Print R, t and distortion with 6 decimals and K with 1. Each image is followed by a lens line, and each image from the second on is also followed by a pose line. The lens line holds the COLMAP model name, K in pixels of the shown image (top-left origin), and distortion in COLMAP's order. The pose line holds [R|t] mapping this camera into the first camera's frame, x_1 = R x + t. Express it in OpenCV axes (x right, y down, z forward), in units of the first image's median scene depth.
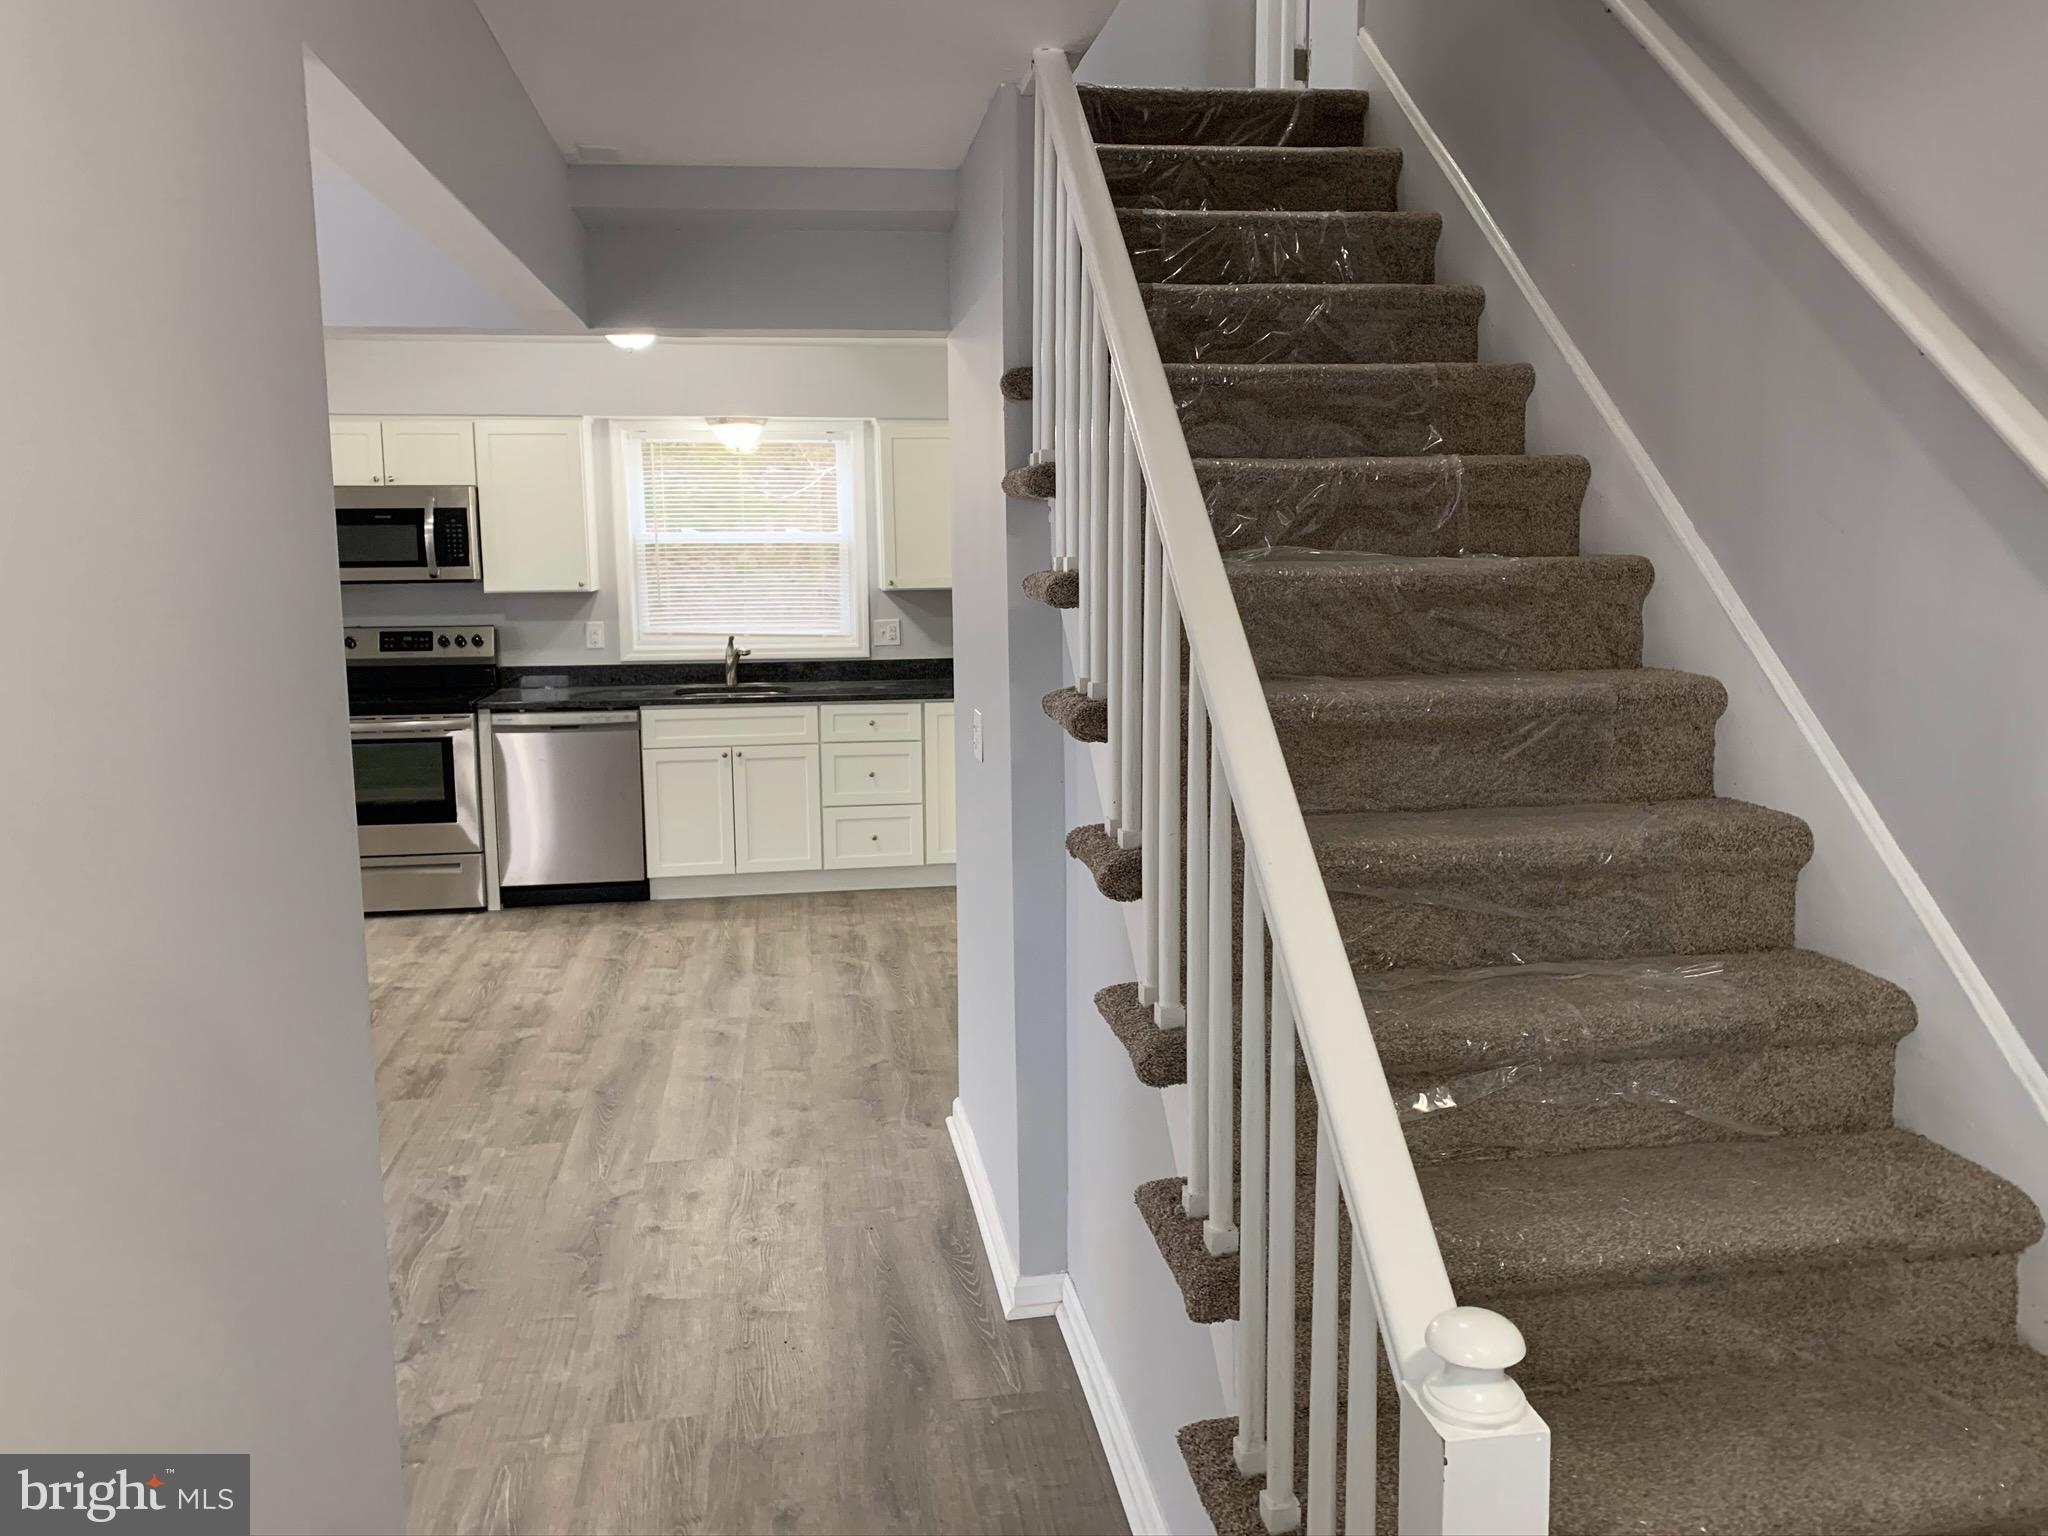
lens RADIAL K [[1542.8, 0, 1033.3], [0, 1542.8, 737.5], [0, 0, 1]] dist [0.043741, -0.007221]
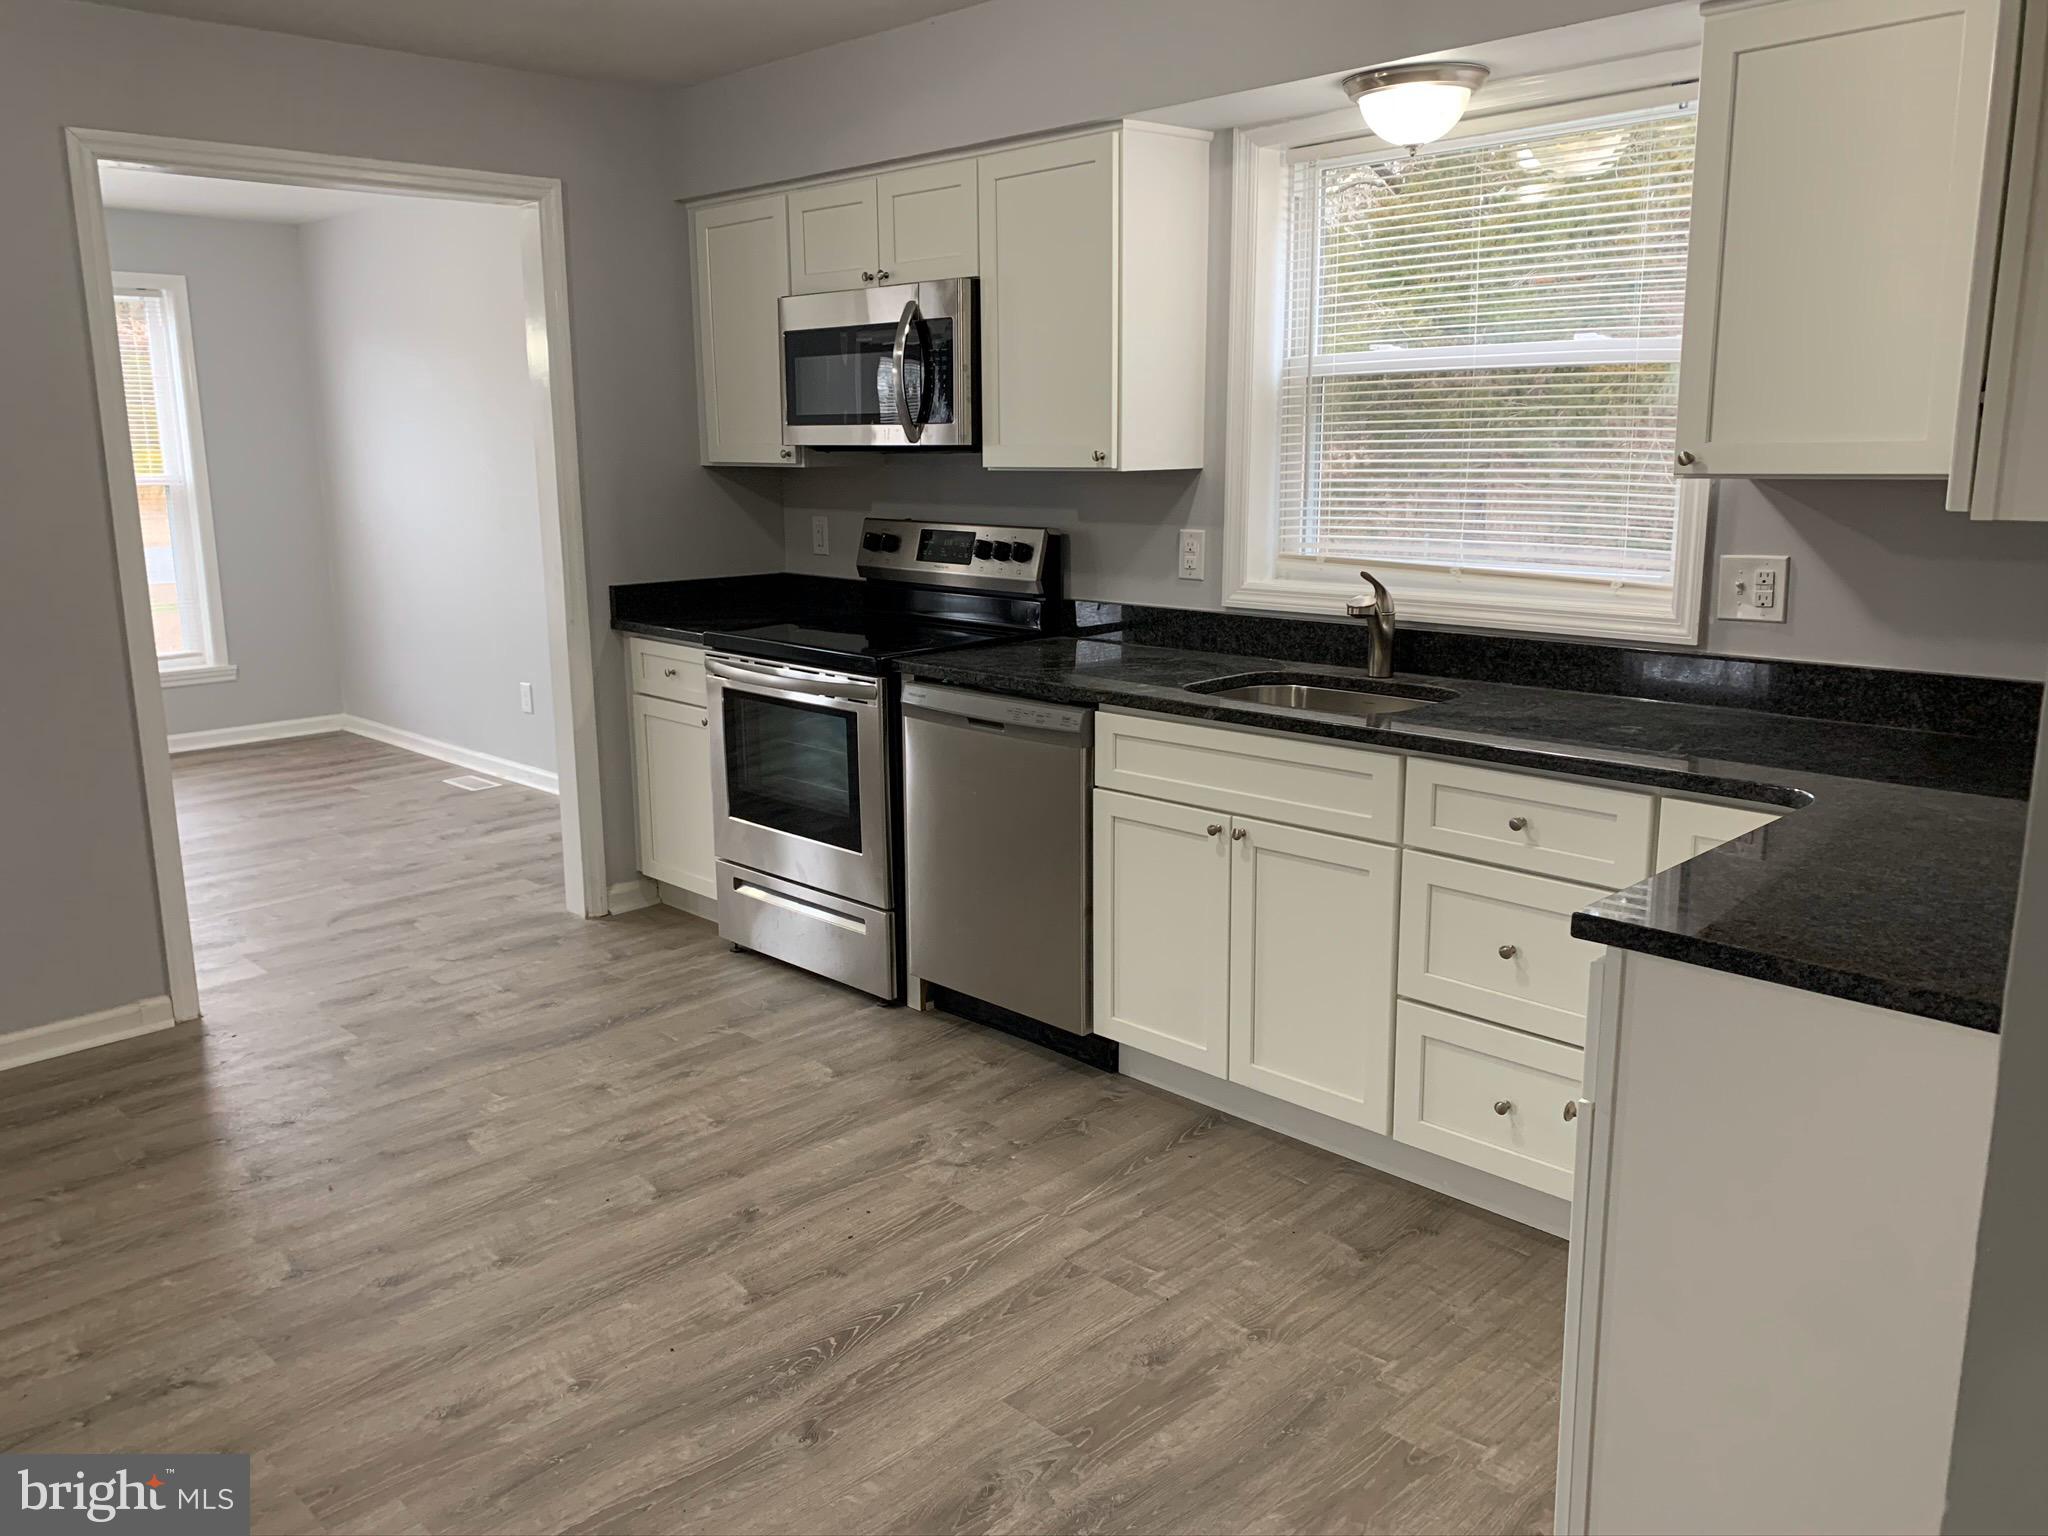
lens RADIAL K [[1542.8, 0, 1033.3], [0, 1542.8, 737.5], [0, 0, 1]] dist [0.043741, -0.007221]
pose [[0.578606, 0.153130, -0.801104, 0.131591], [-0.100286, 0.988121, 0.116445, -0.063115], [0.809418, 0.012964, 0.587089, 0.672669]]
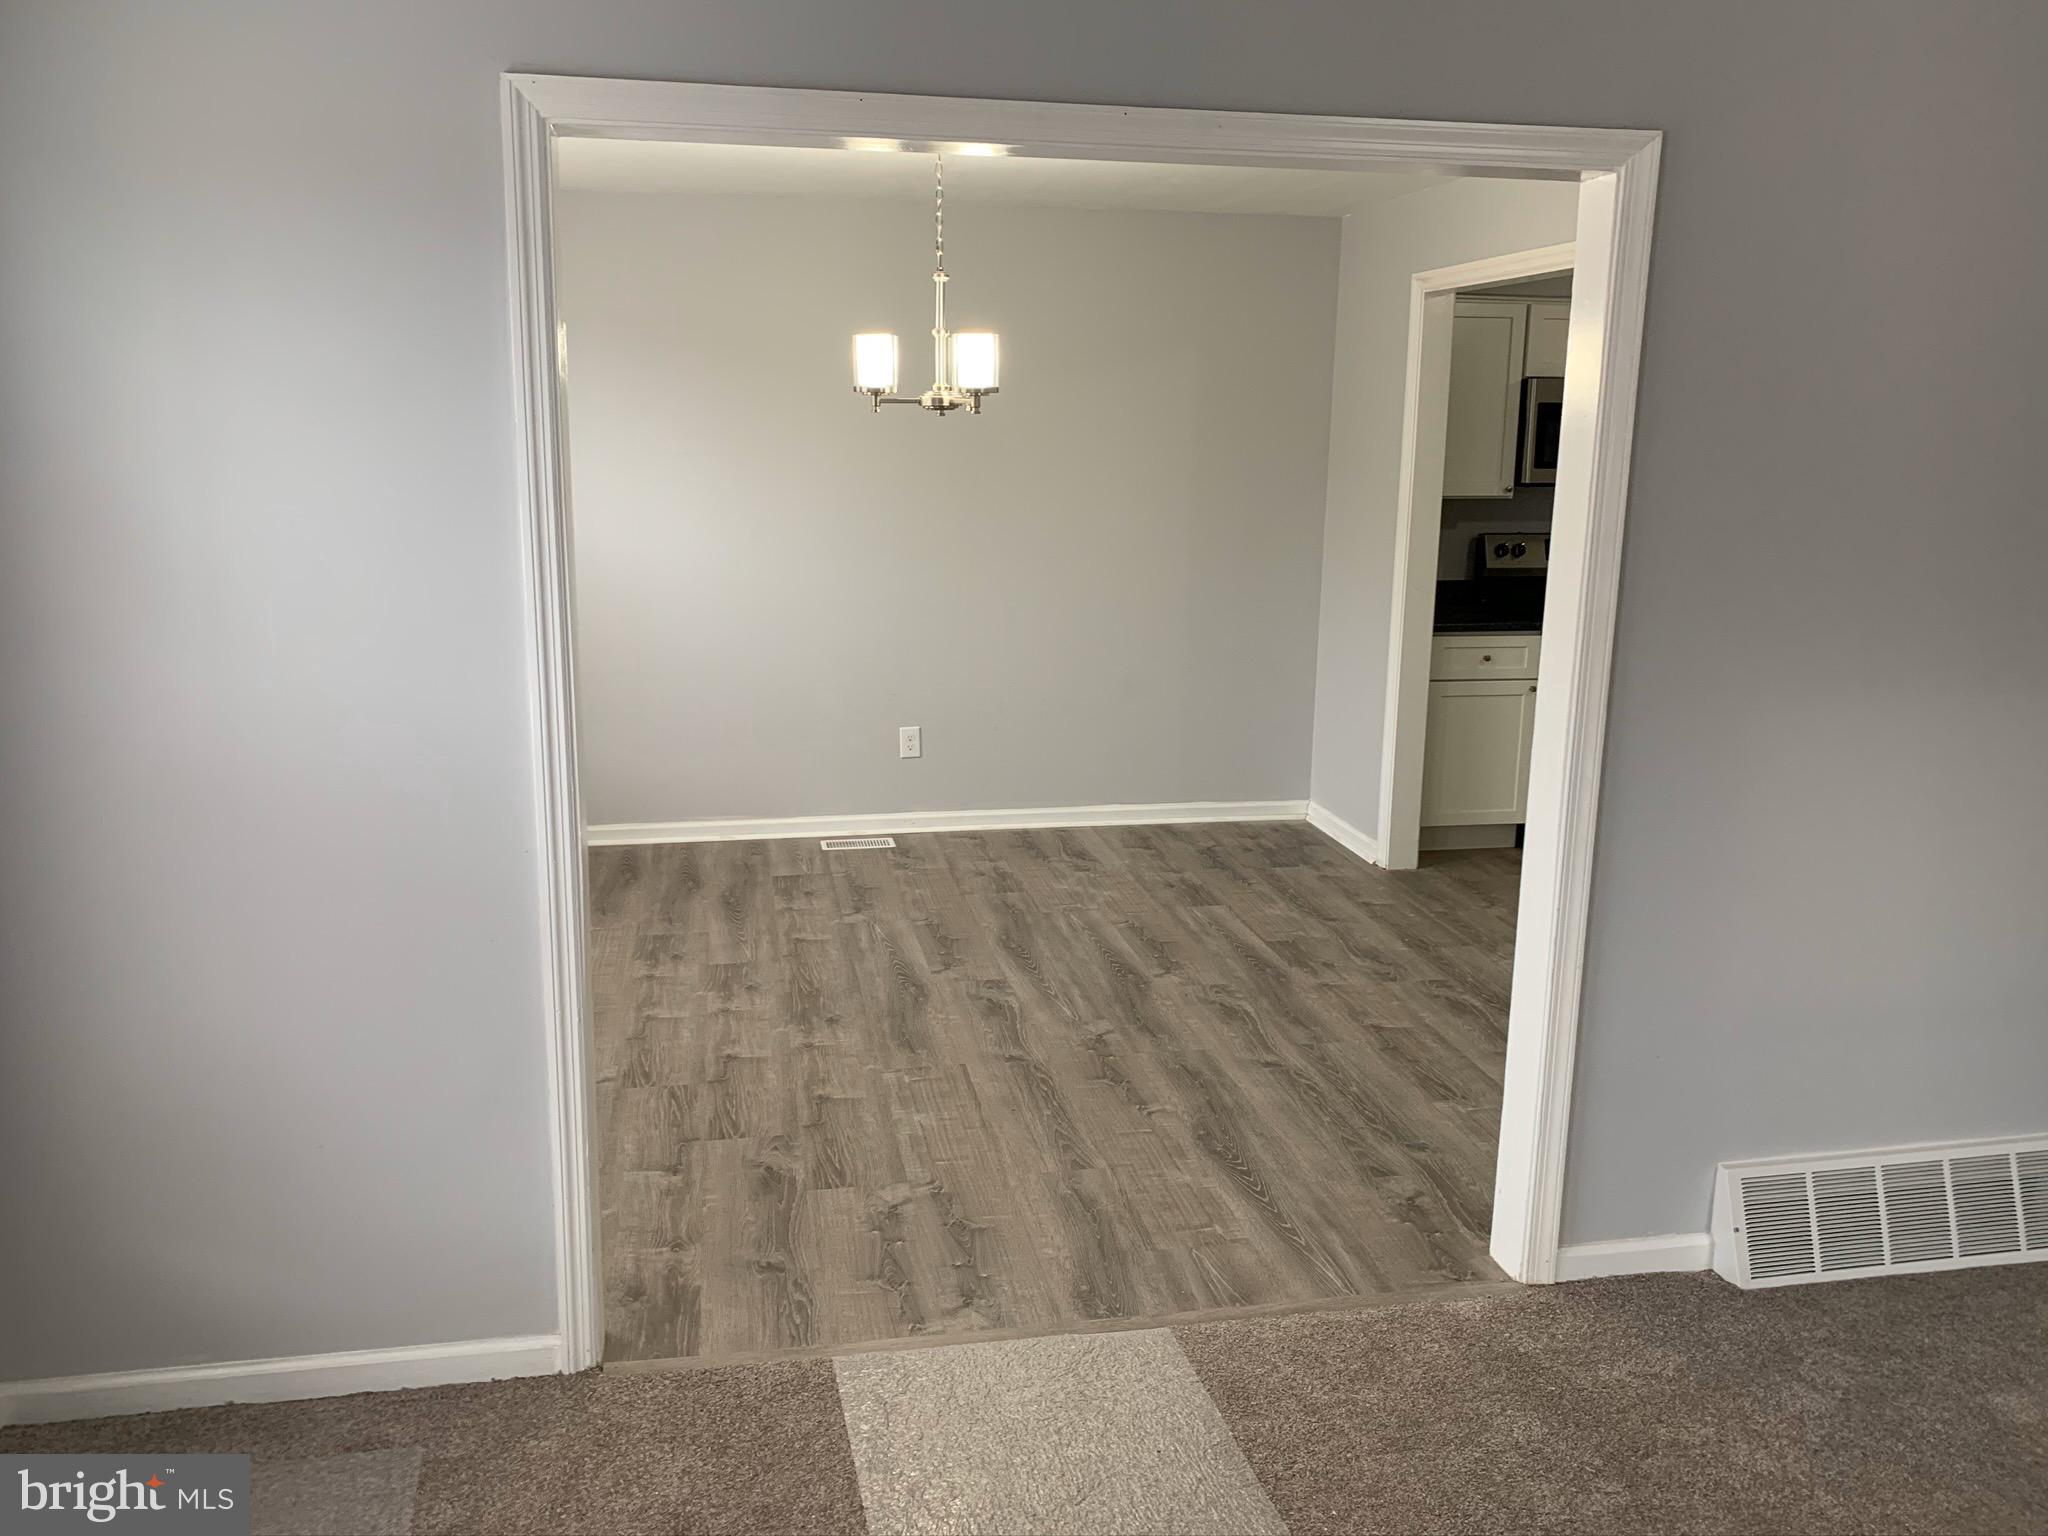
lens RADIAL K [[1542.8, 0, 1033.3], [0, 1542.8, 737.5], [0, 0, 1]] dist [0.043741, -0.007221]
pose [[0.999103, 0.014704, 0.039715, -0.771162], [-0.017366, 0.997566, 0.067534, -0.007858], [-0.038625, -0.068163, 0.996926, 0.085429]]
